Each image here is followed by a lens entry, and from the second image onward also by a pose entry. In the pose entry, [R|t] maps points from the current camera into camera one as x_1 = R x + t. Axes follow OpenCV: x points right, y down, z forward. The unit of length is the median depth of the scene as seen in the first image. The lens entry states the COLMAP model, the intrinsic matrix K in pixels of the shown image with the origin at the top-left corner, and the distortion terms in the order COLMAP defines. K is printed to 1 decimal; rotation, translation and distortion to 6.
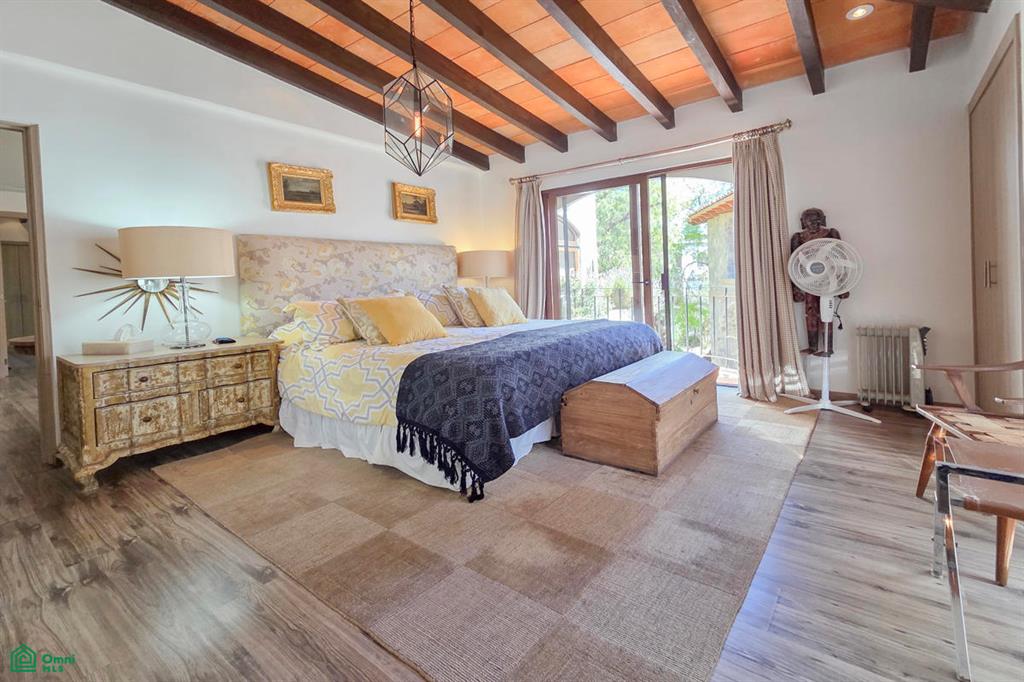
lens RADIAL K [[477.5, 0, 474.3], [0, 477.5, 297.6], [0, 0, 1]] dist [0.001407, -0.000573]
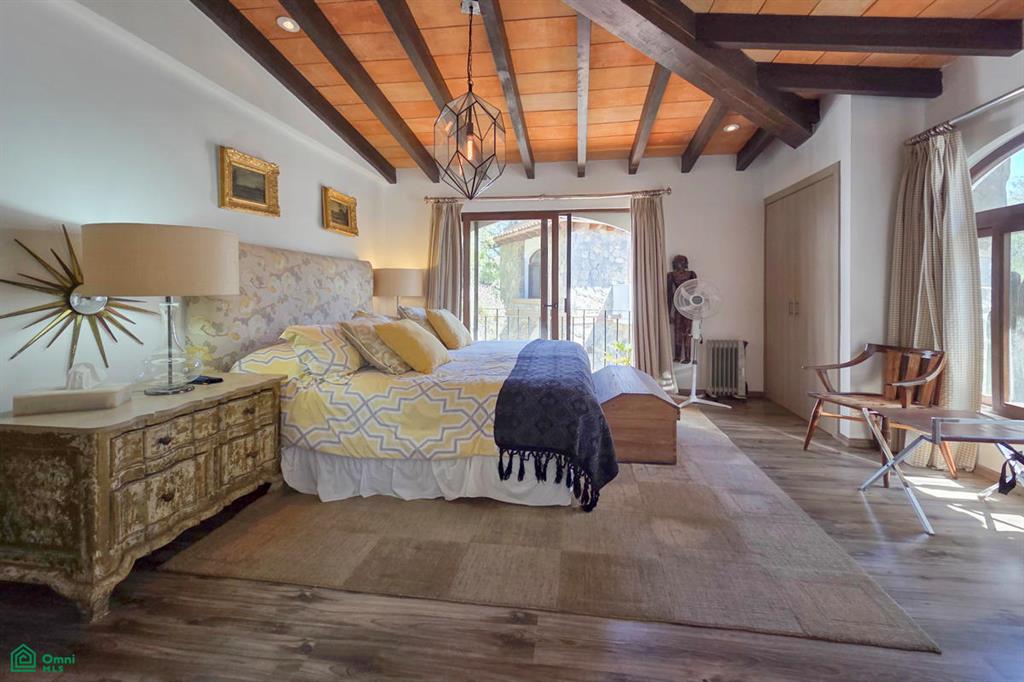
lens RADIAL K [[497.4, 0, 508.2], [0, 497.4, 299.3], [0, 0, 1]] dist [-0.001097, -0.000552]
pose [[0.842929, 0.024101, 0.537484, -0.540432], [-0.010697, 0.999549, -0.028044, -0.018633], [-0.537918, 0.017890, 0.842807, 0.083814]]
